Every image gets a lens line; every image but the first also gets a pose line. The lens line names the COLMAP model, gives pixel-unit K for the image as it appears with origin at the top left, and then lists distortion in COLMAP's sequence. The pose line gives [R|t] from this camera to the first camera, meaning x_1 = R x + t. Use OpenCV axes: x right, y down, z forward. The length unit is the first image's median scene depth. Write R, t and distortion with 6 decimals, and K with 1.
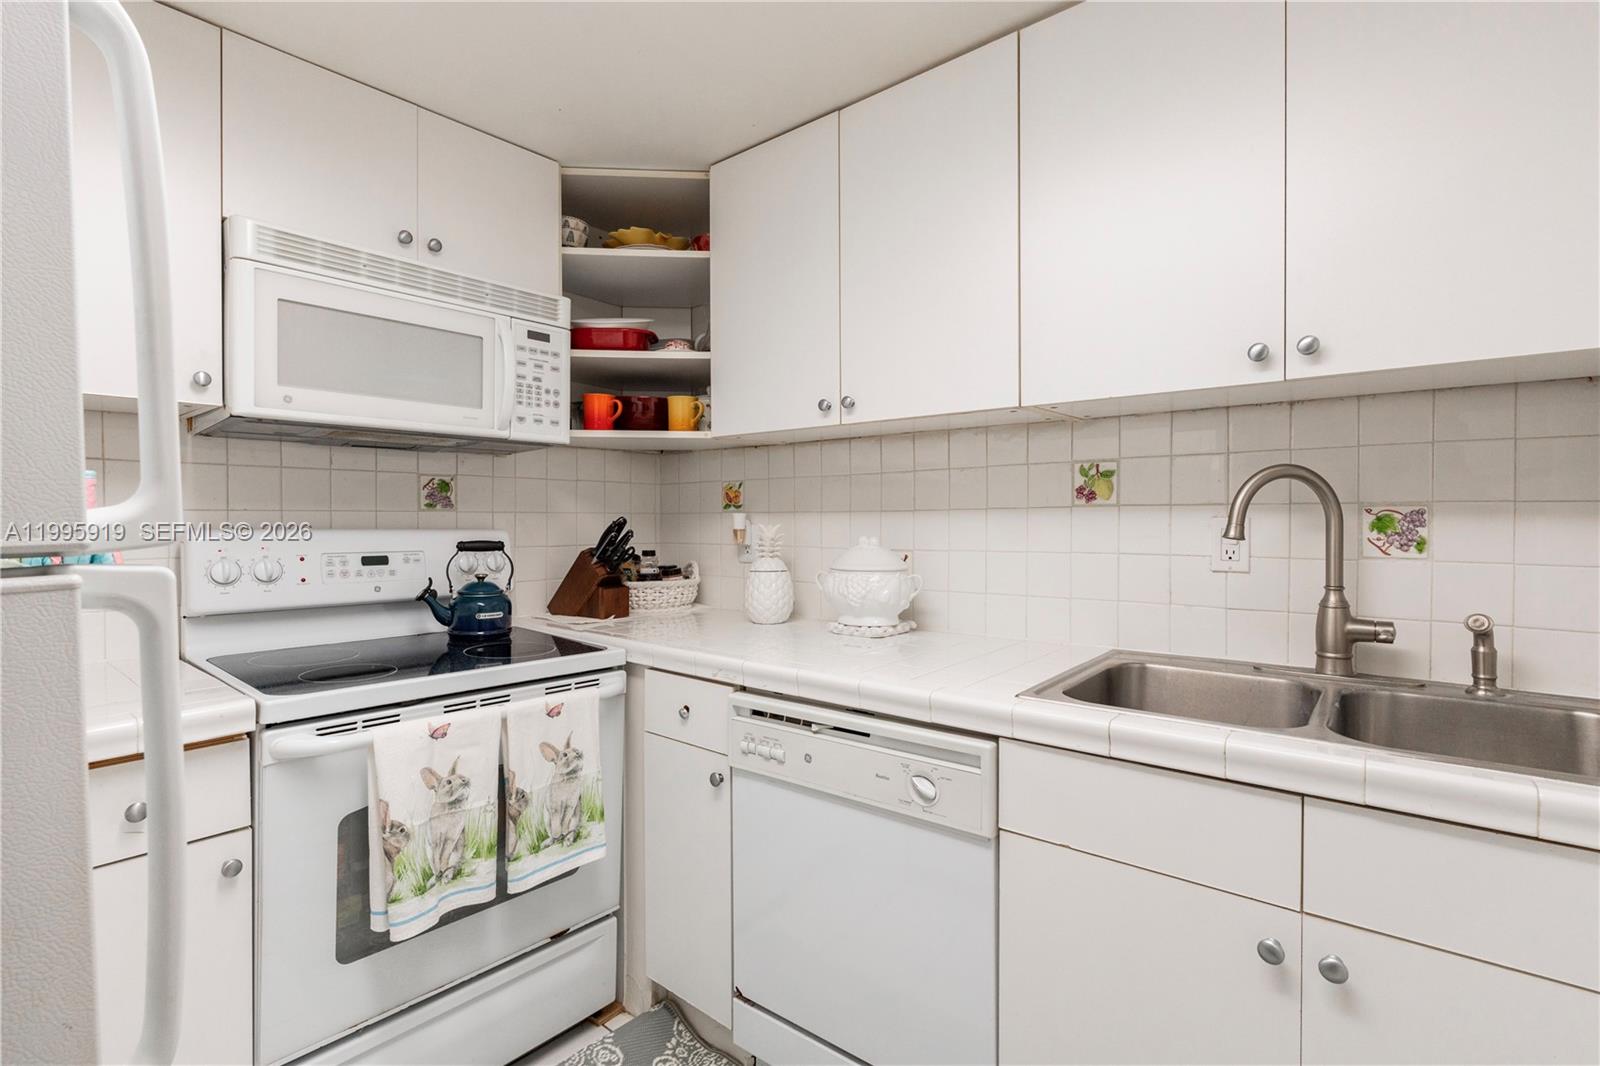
lens RADIAL K [[737.7, 0, 800.4], [0, 737.7, 525.2], [0, 0, 1]] dist [-0.002763, 0.000647]
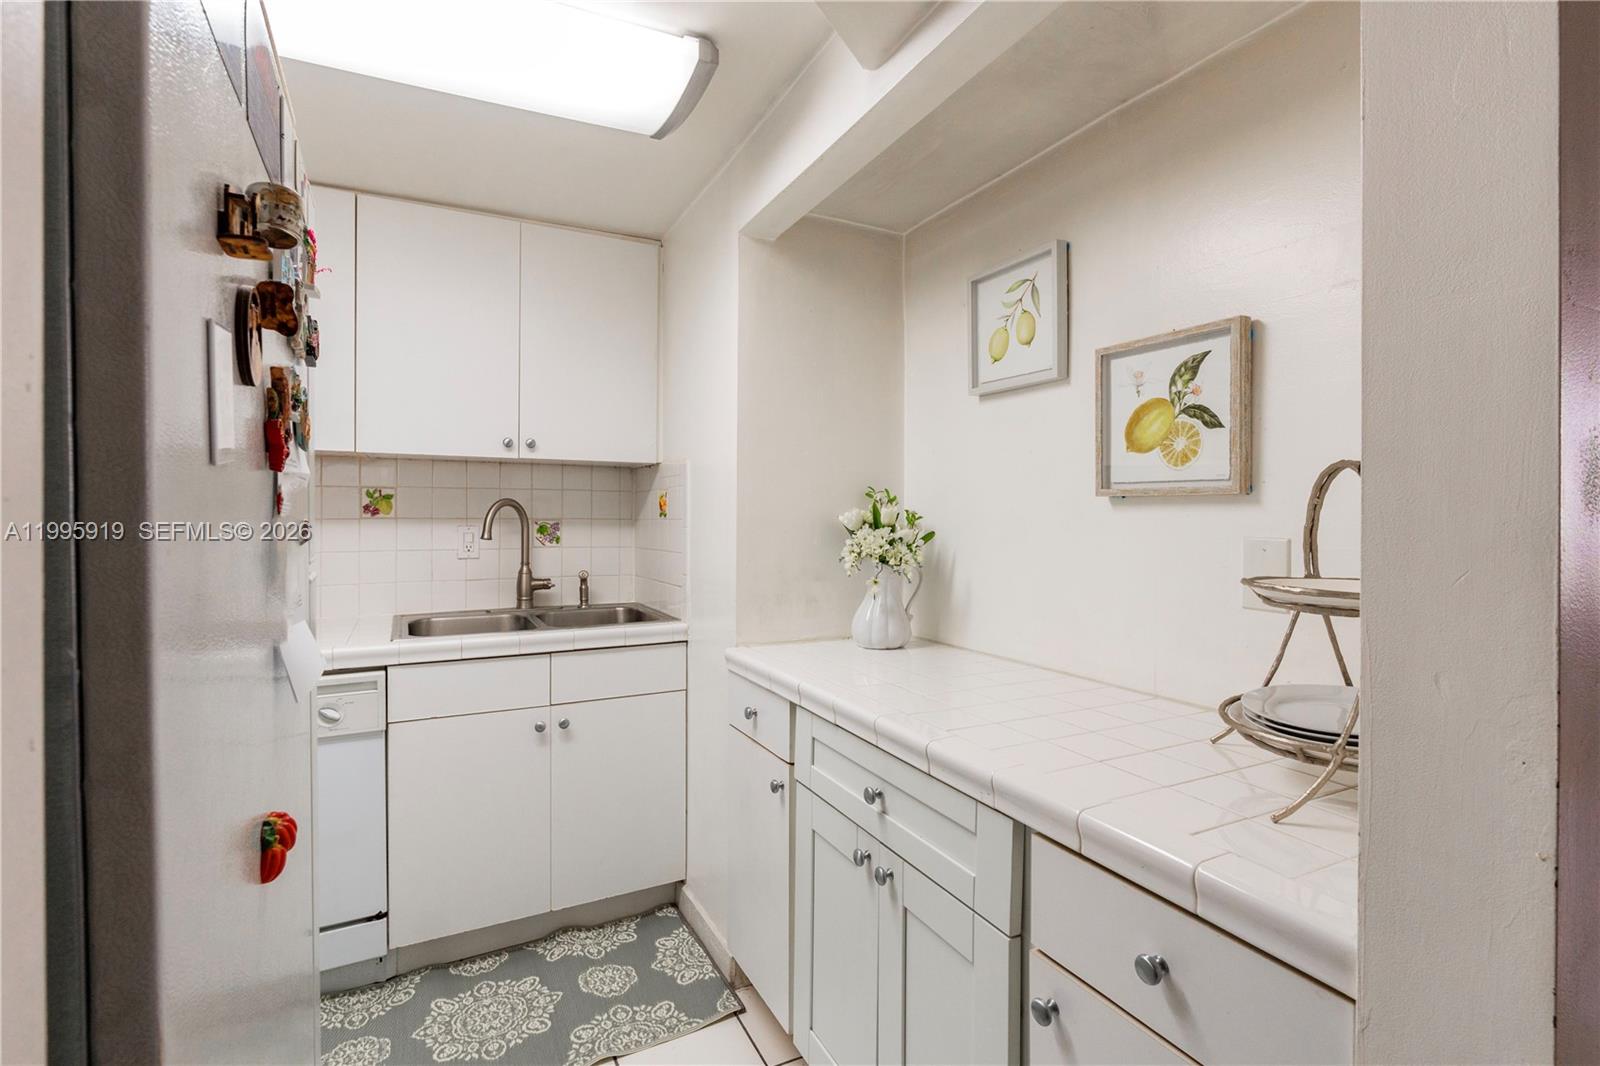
lens RADIAL K [[737.7, 0, 799.9], [0, 737.7, 525.9], [0, 0, 1]] dist [-0.002763, 0.000647]
pose [[0.387162, -0.009129, 0.921967, -0.776312], [0.003821, 0.999958, 0.008296, -0.026197], [-0.922004, 0.000311, 0.387181, -0.406446]]
